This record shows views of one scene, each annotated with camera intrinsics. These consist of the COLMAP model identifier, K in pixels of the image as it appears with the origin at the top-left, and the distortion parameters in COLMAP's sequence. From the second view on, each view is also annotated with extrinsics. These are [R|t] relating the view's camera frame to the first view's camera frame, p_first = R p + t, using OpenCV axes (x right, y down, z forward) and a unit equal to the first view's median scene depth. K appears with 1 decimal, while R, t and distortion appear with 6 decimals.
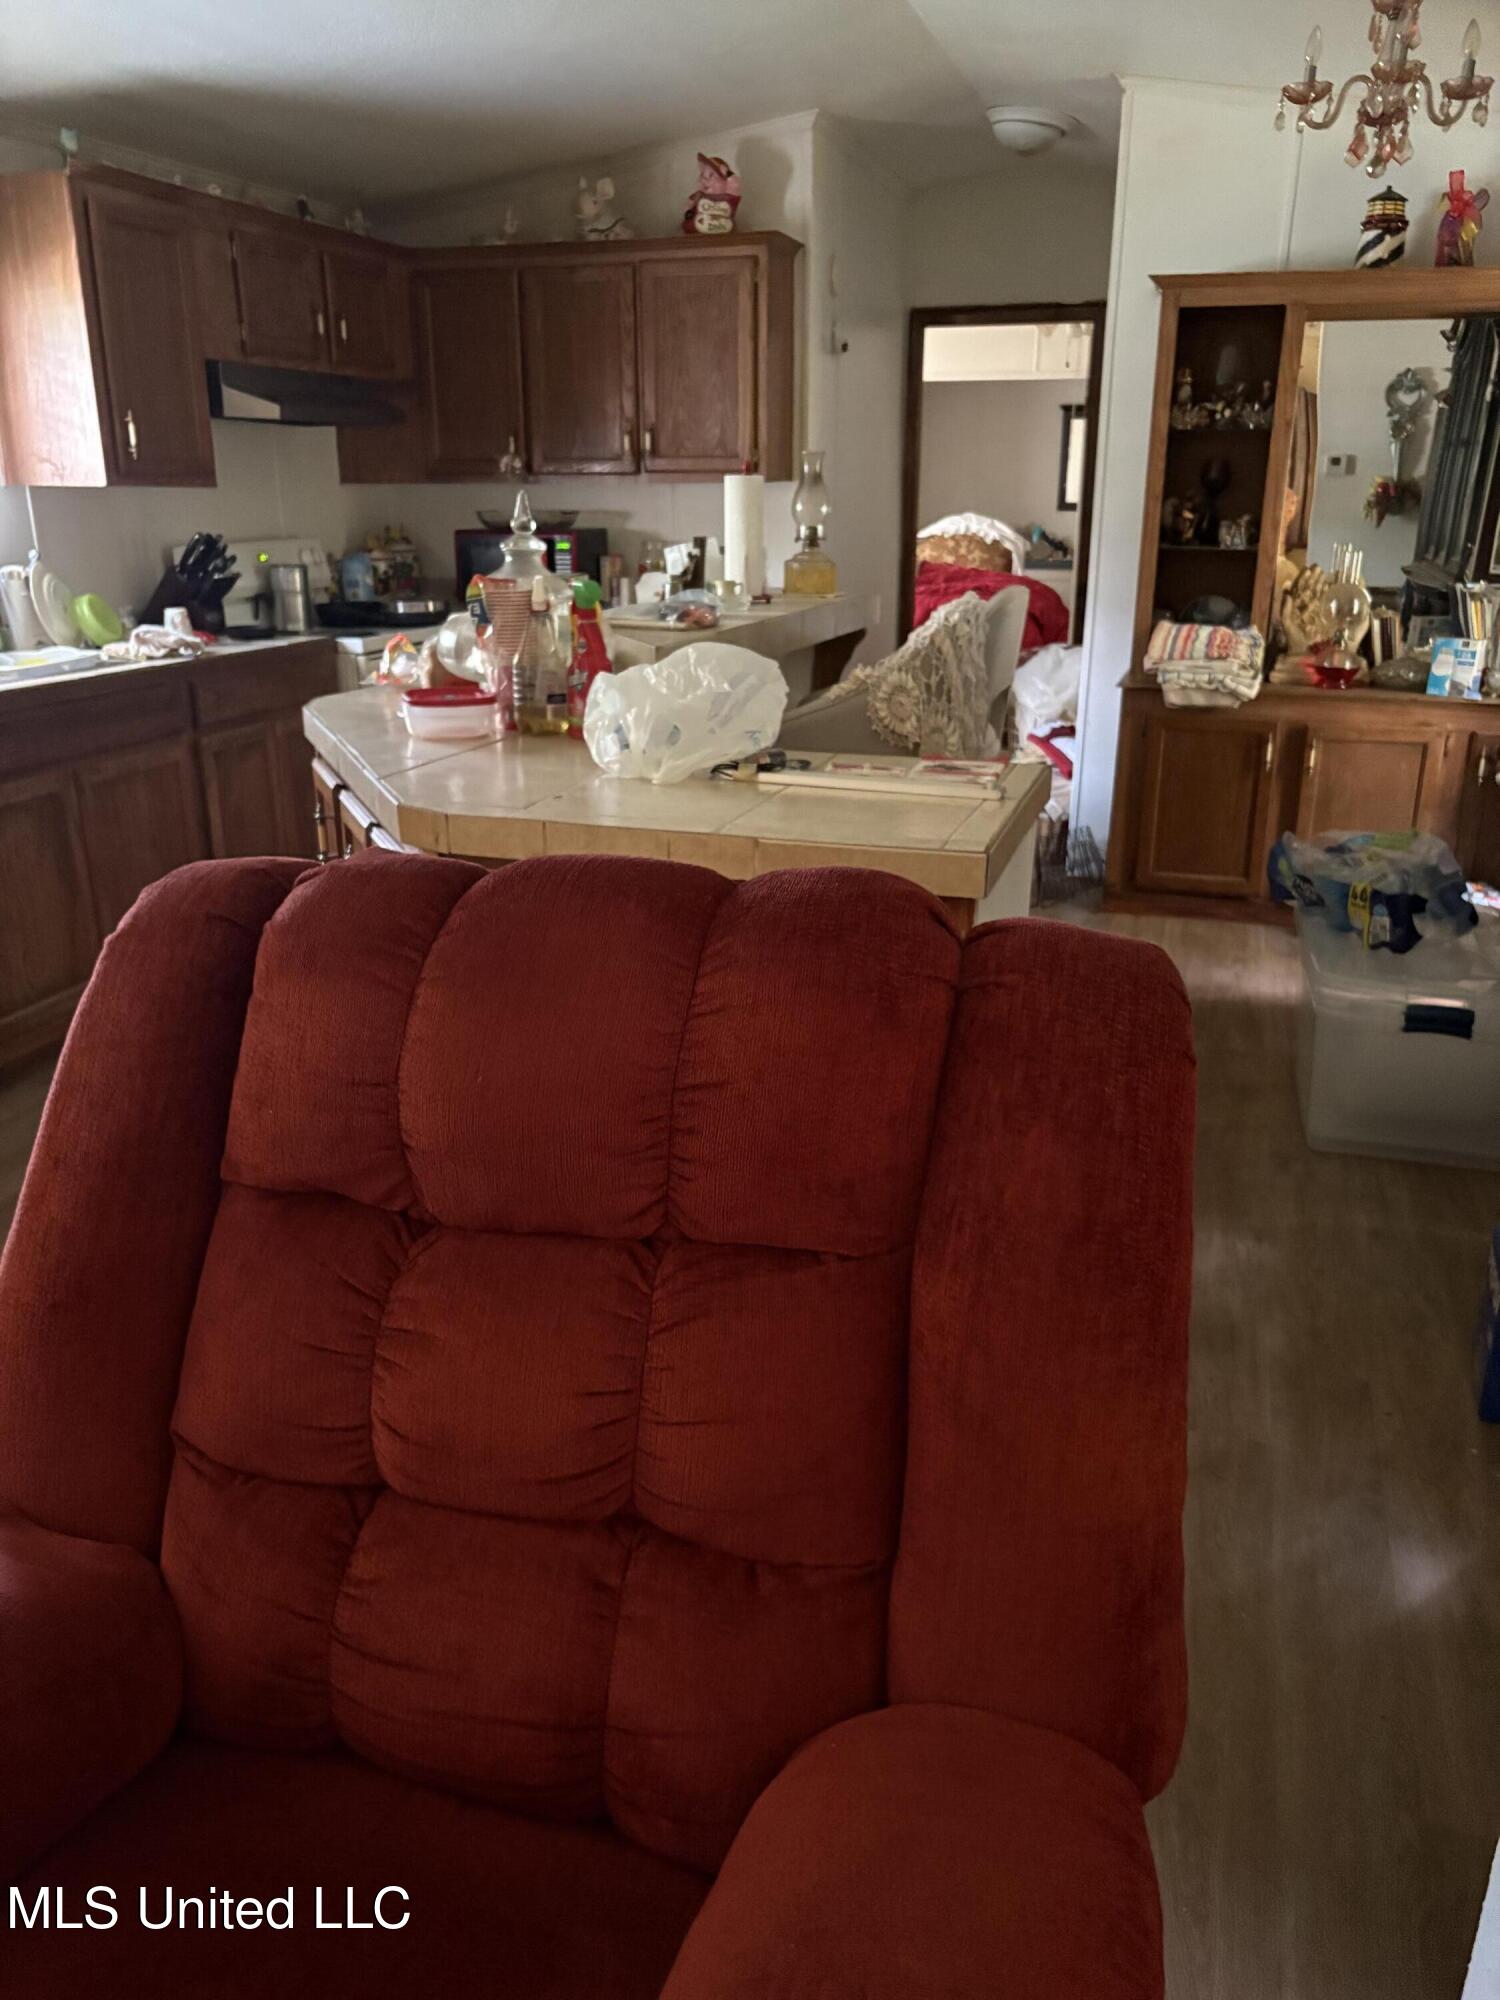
lens RADIAL K [[1508.9, 0, 750.0], [0, 1508.9, 1000.0], [0, 0, 1]] dist [0.015348, -0.018974]
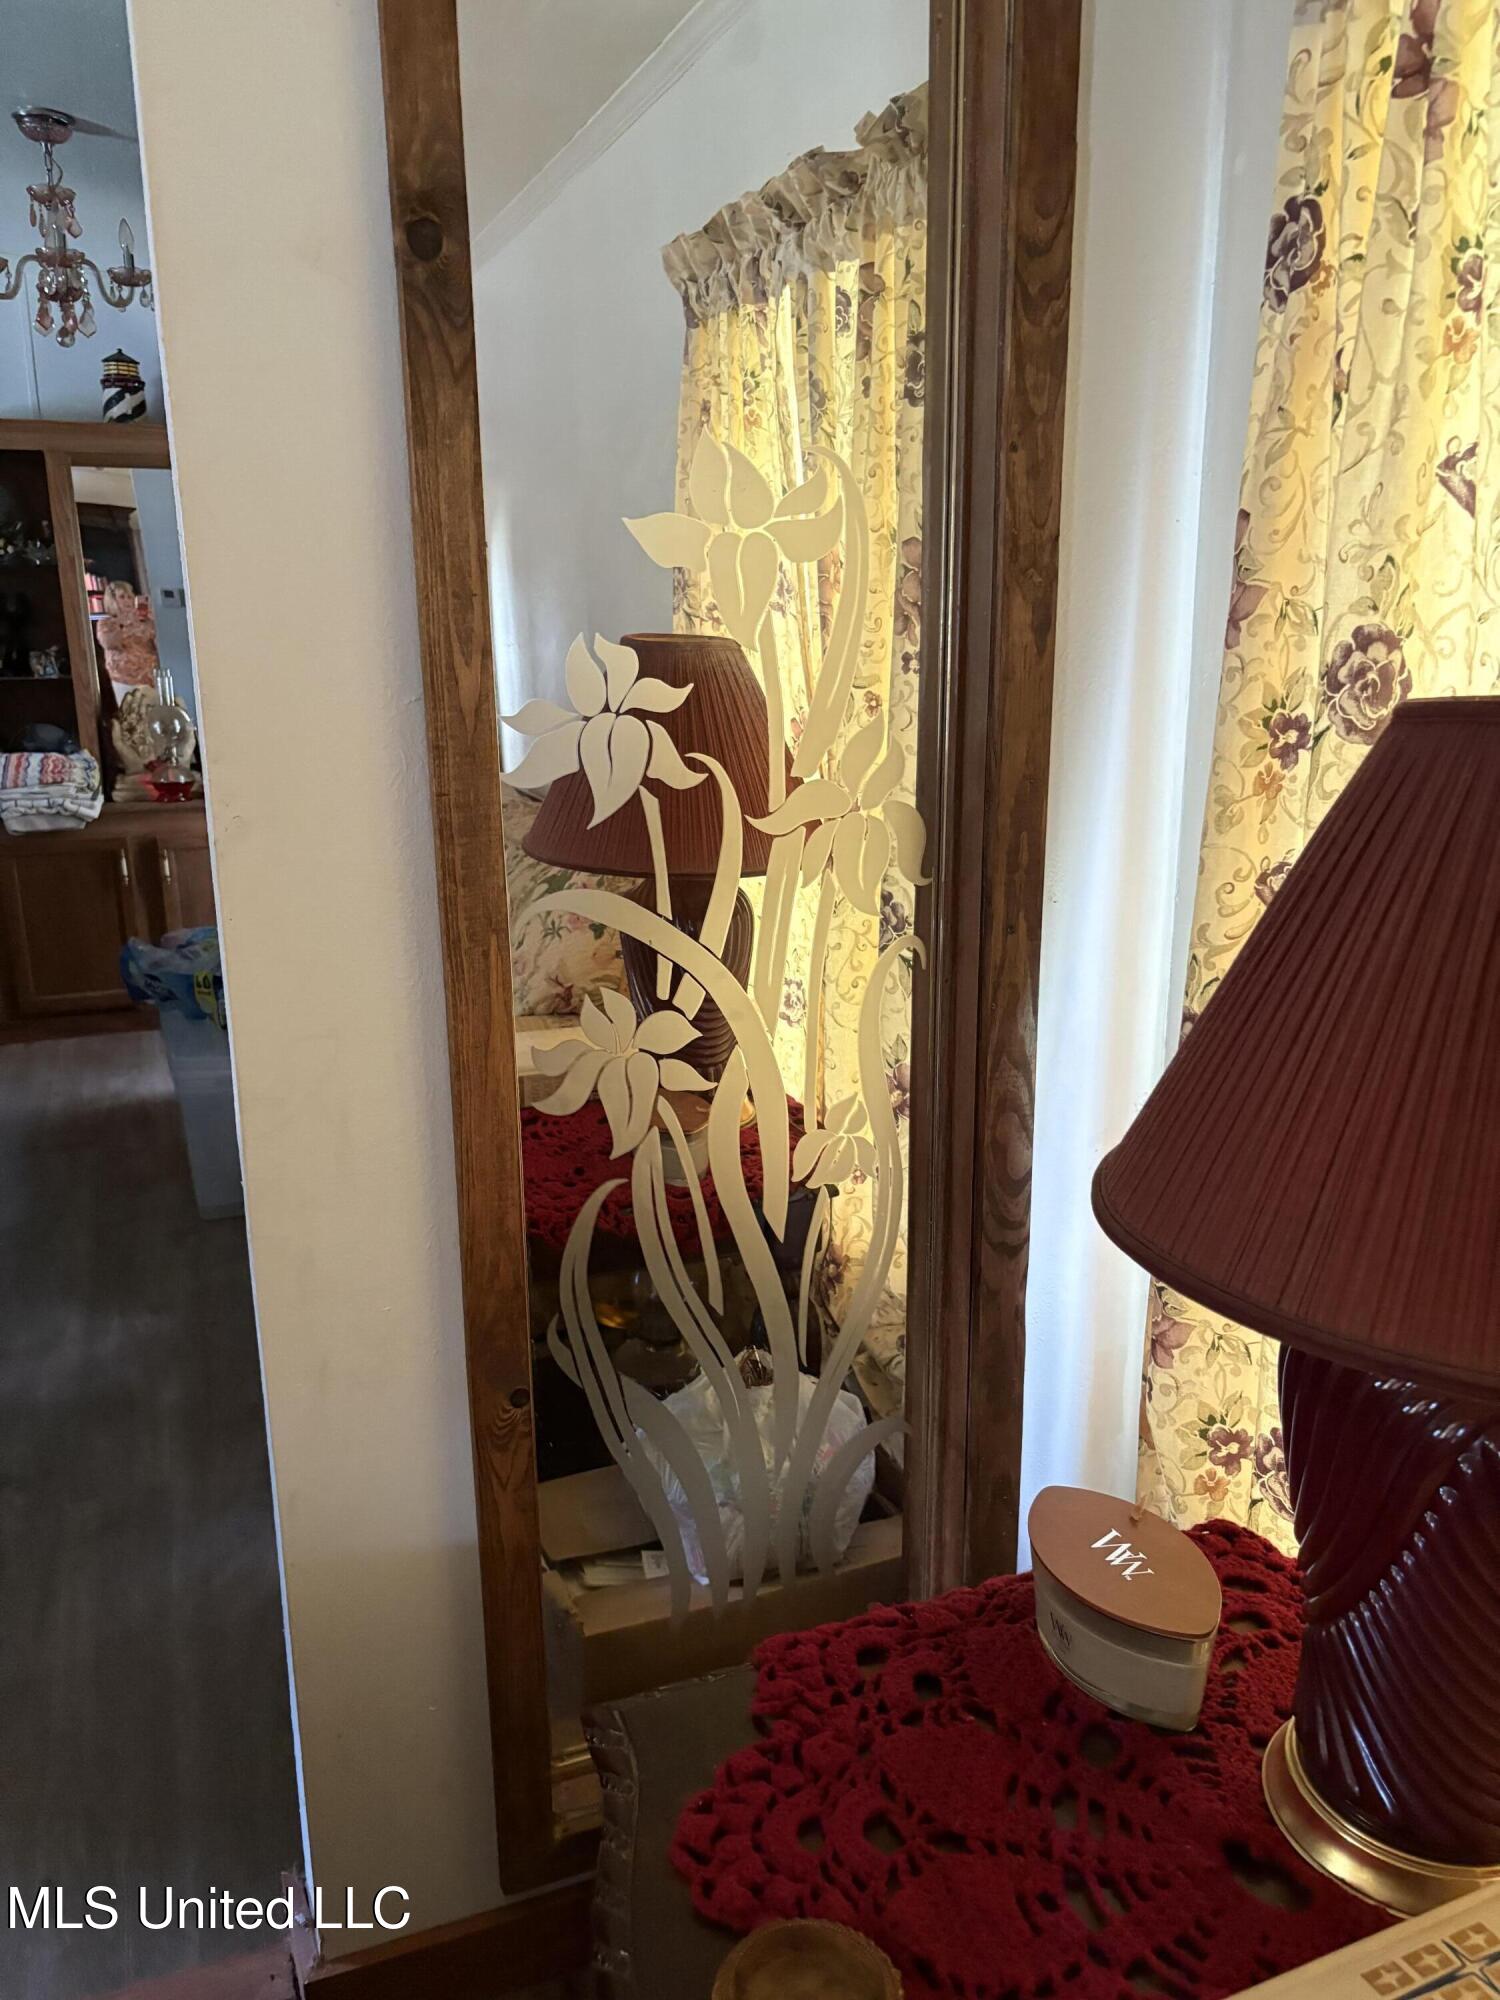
lens RADIAL K [[1508.9, 0, 750.0], [0, 1508.9, 1000.0], [0, 0, 1]] dist [0.015348, -0.018974]
pose [[0.785254, -0.173784, 0.594286, 0.044408], [0.218652, 0.975796, -0.003567, 0.023811], [-0.579282, 0.132743, 0.804246, -0.077759]]
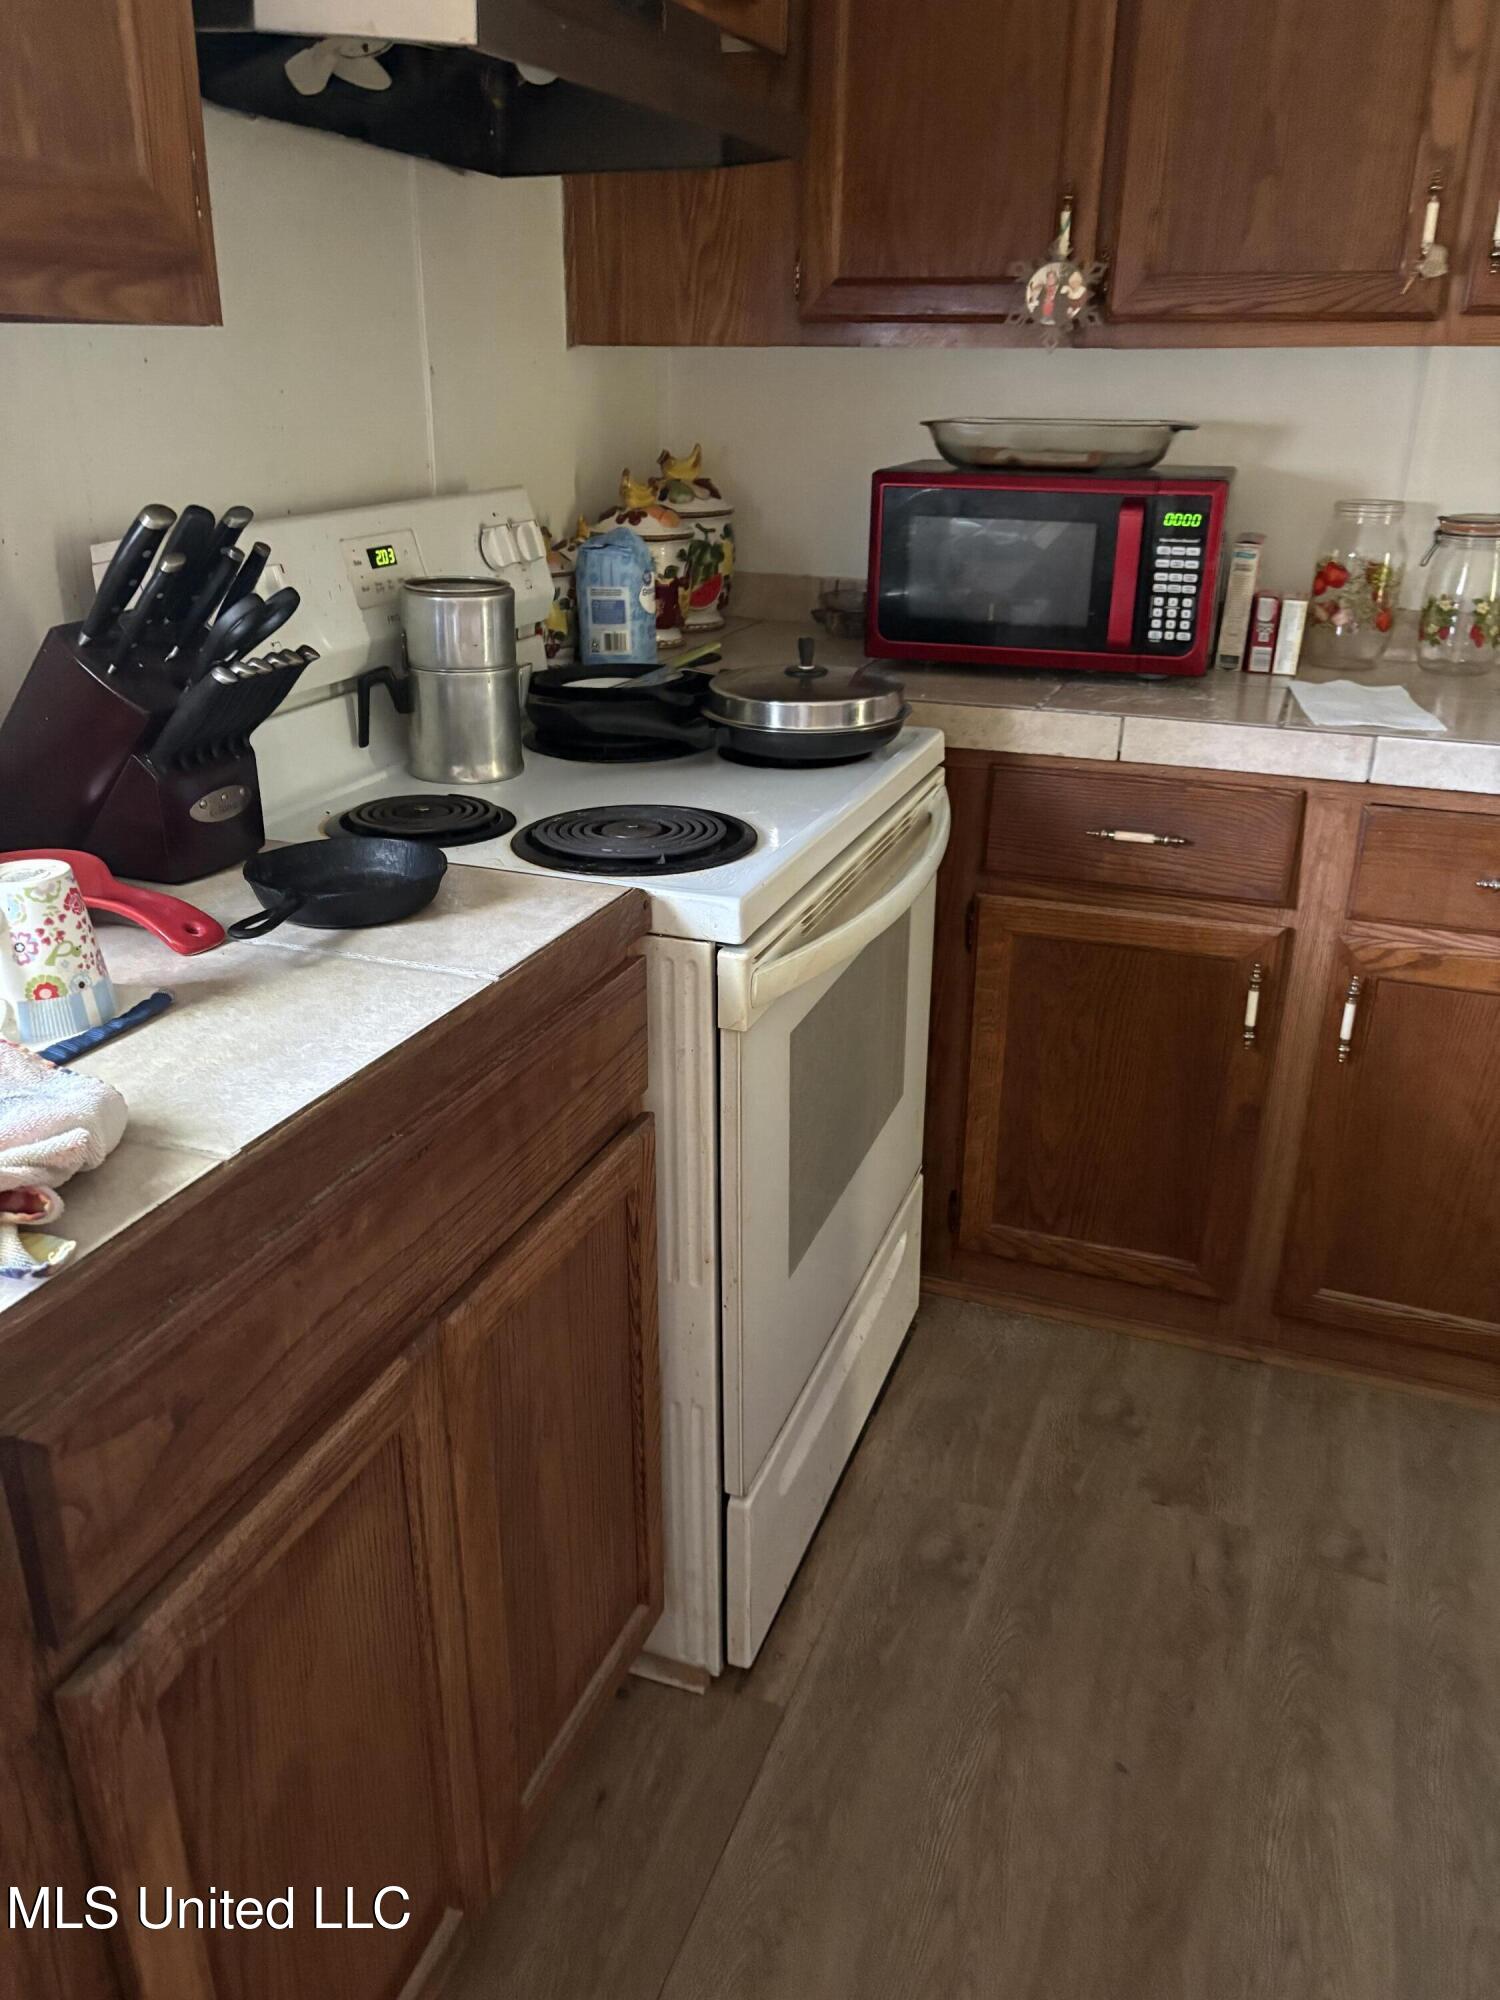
lens RADIAL K [[1493.0, 0, 738.2], [0, 1493.0, 1001.1], [0, 0, 1]] dist [0.006309, 0.000015]
pose [[0.998004, 0.032823, -0.053948, -0.236251], [-0.029192, 0.997341, 0.066781, -0.232944], [0.055996, -0.065073, 0.996308, 0.709470]]
